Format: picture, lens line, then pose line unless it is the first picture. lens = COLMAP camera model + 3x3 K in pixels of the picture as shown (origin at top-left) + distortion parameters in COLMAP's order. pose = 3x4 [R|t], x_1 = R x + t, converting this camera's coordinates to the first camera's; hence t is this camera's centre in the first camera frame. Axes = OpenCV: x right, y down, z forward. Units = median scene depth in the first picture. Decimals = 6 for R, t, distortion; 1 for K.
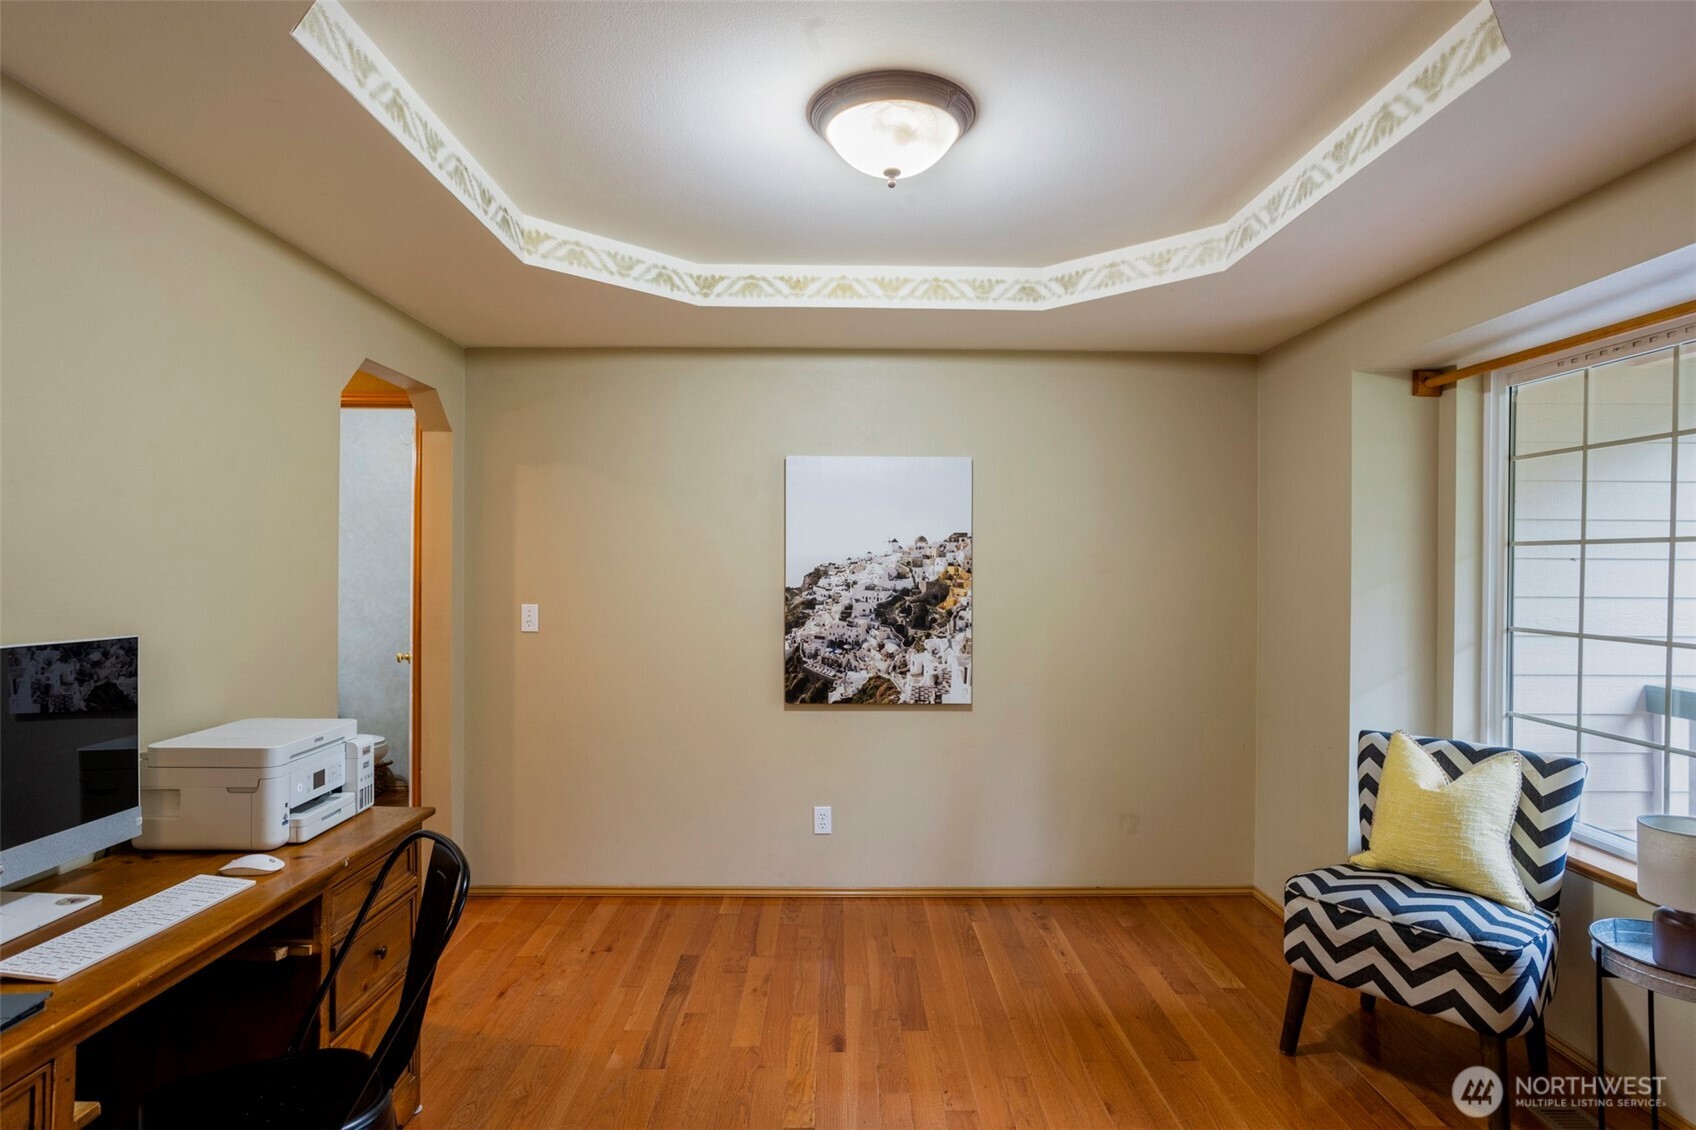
lens RADIAL K [[919.3, 0, 834.0], [0, 919.3, 569.0], [0, 0, 1]] dist [-0.033959, 0.017405]
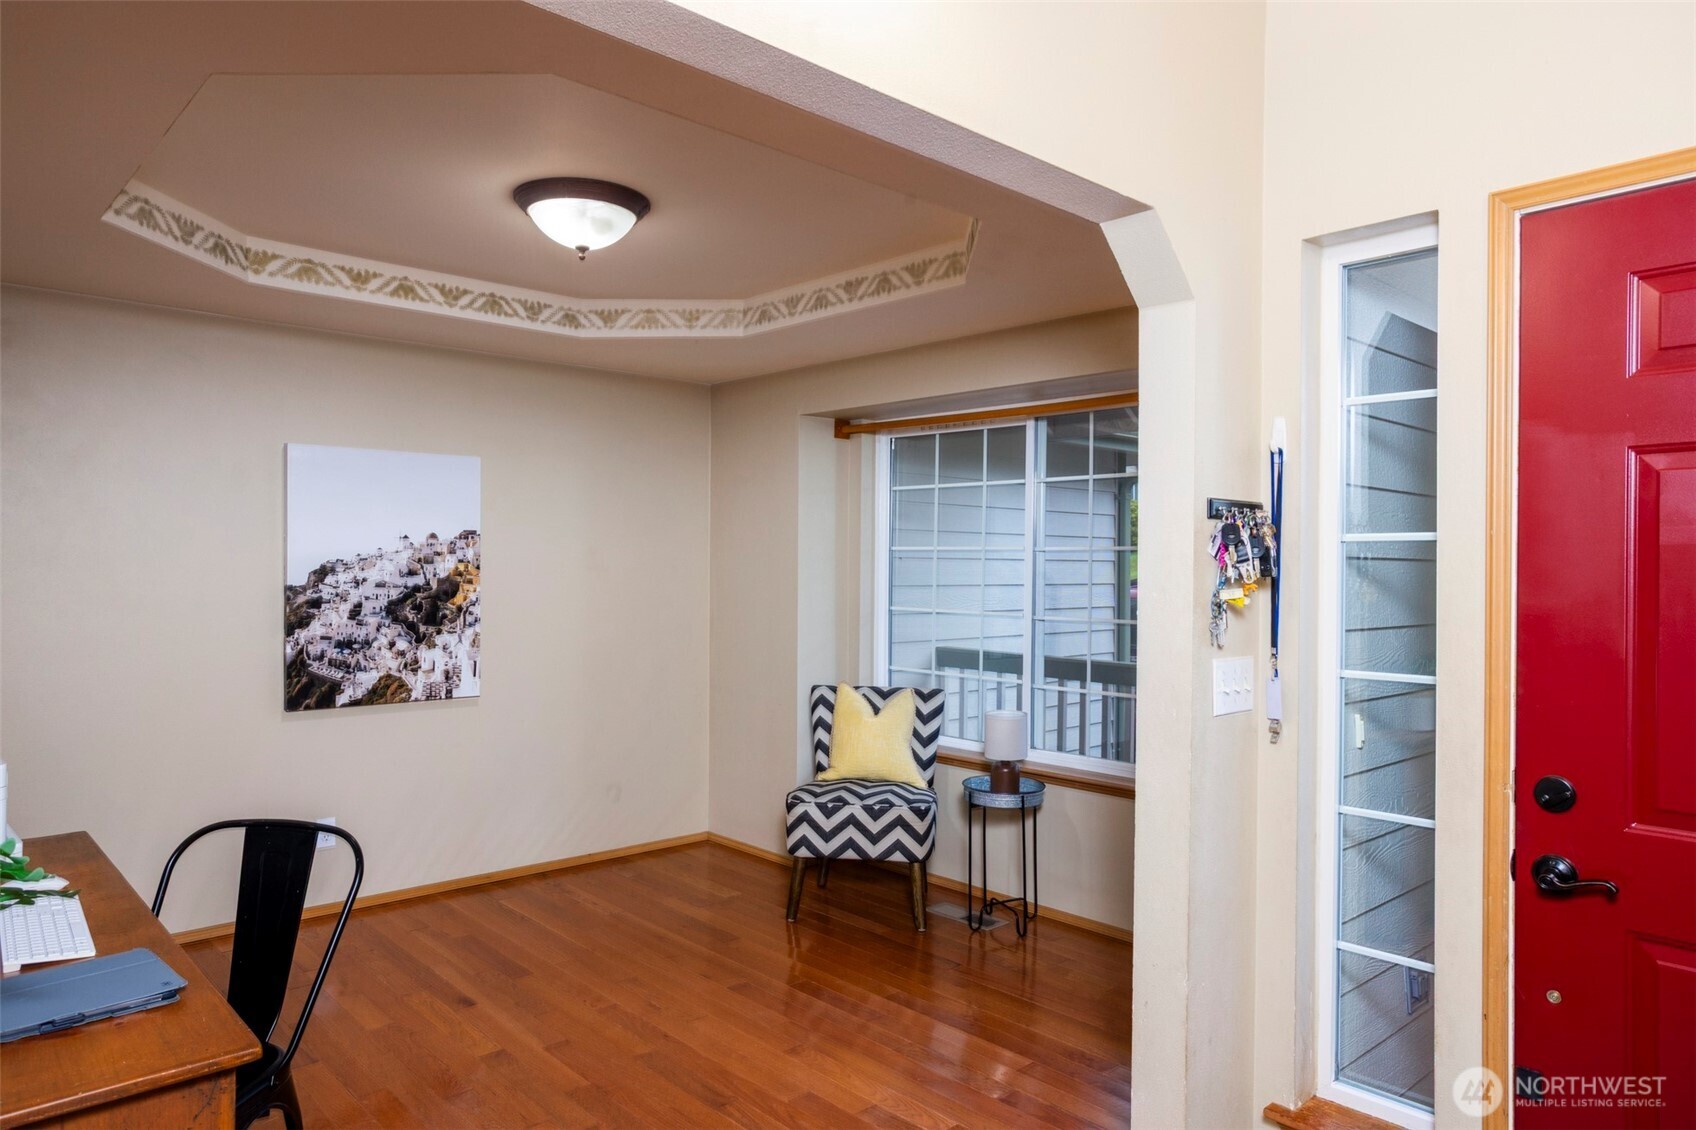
lens RADIAL K [[1107.2, 0, 849.8], [0, 1107.2, 566.6], [0, 0, 1]] dist [-0.003207, 0.008746]
pose [[0.742343, -0.000380, 0.670020, -0.445043], [-0.002111, 0.999994, 0.002906, -0.004000], [-0.670017, -0.003572, 0.742337, -0.237932]]
